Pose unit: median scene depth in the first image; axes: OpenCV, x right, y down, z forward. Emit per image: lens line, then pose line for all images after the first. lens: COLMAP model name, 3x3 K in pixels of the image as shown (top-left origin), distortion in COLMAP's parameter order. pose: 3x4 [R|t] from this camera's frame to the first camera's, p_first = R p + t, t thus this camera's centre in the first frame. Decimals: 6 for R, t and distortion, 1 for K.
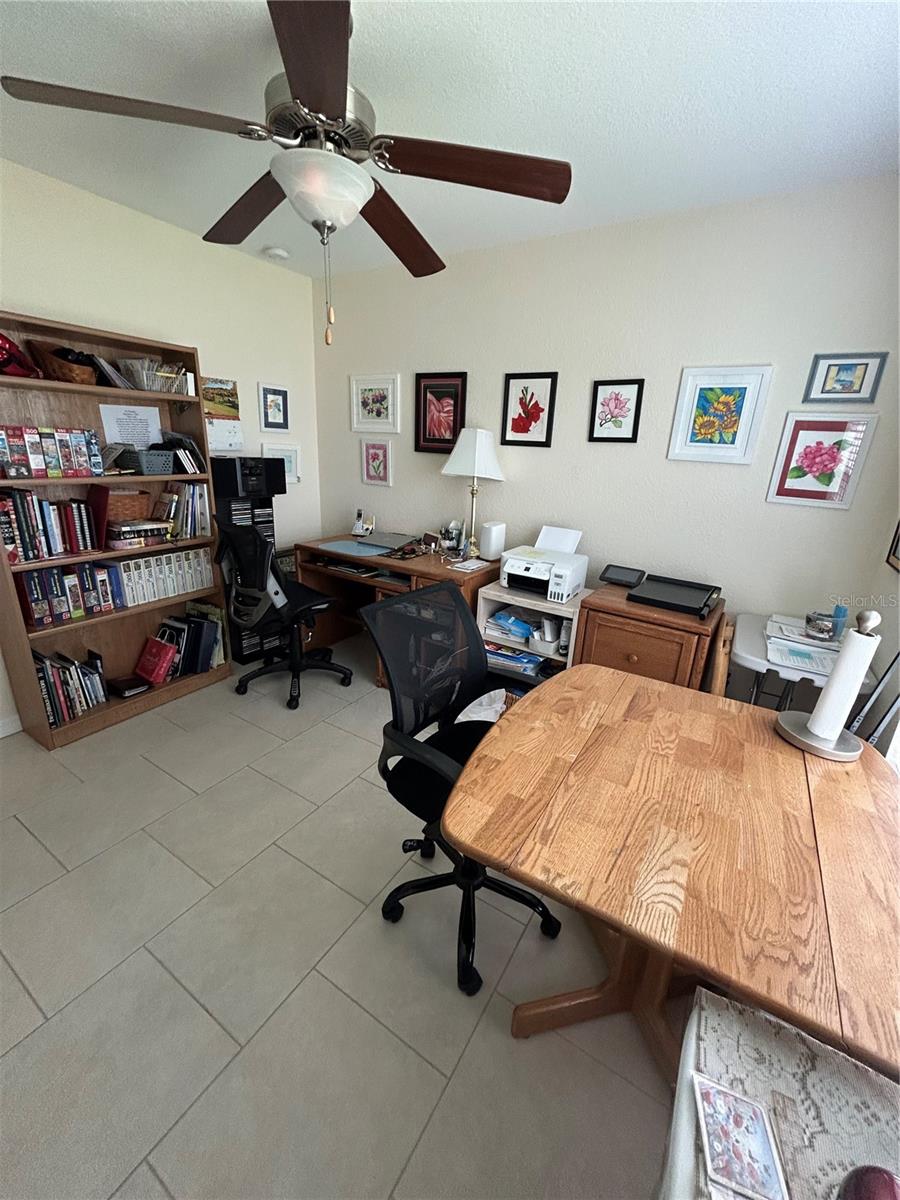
lens RADIAL K [[481.1, 0, 451.3], [0, 481.1, 601.5], [0, 0, 1]] dist [0.006380, -0.000291]
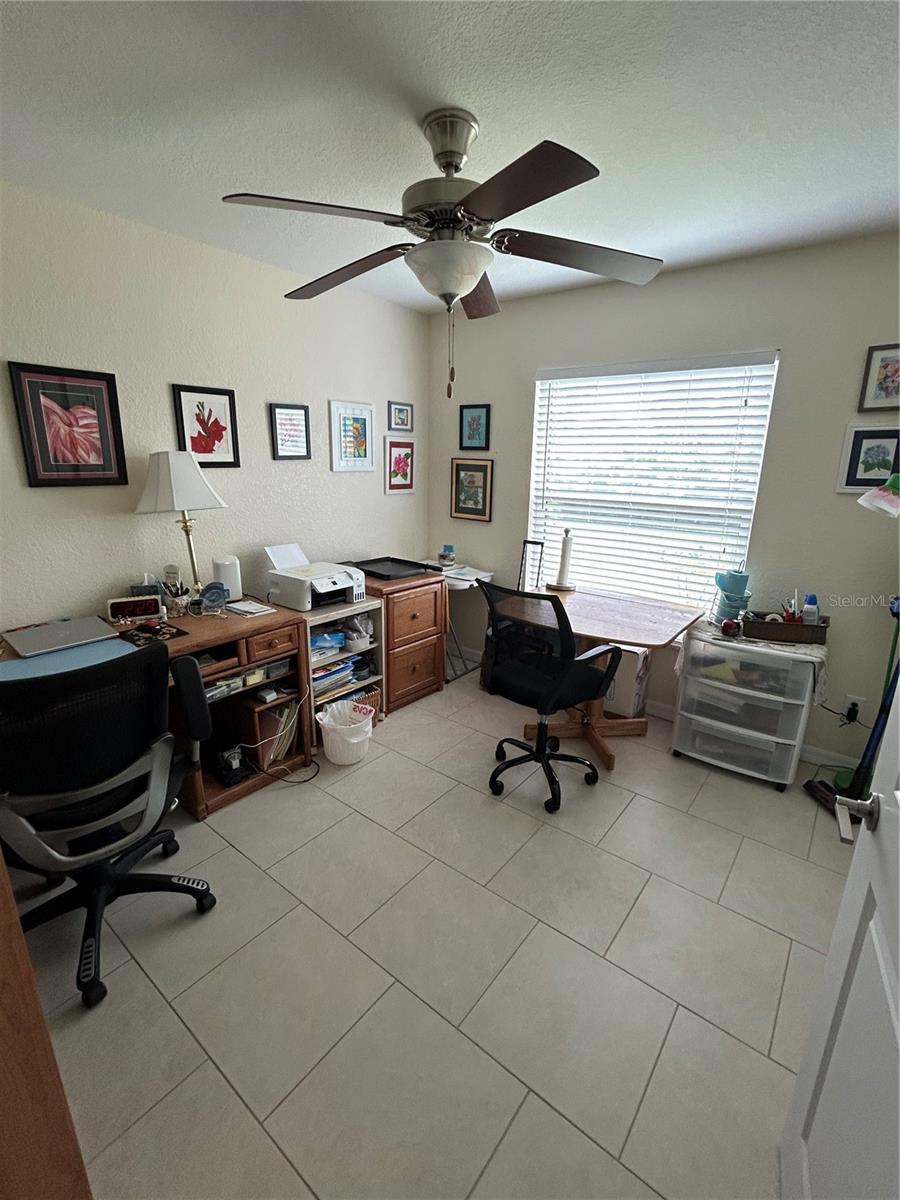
lens RADIAL K [[544.1, 0, 448.8], [0, 544.1, 598.3], [0, 0, 1]] dist [0.012443, 0.000516]
pose [[0.125175, -0.300377, 0.945571, -0.869161], [0.305865, 0.918329, 0.251232, -0.237331], [-0.943810, 0.257769, 0.206827, 0.476395]]
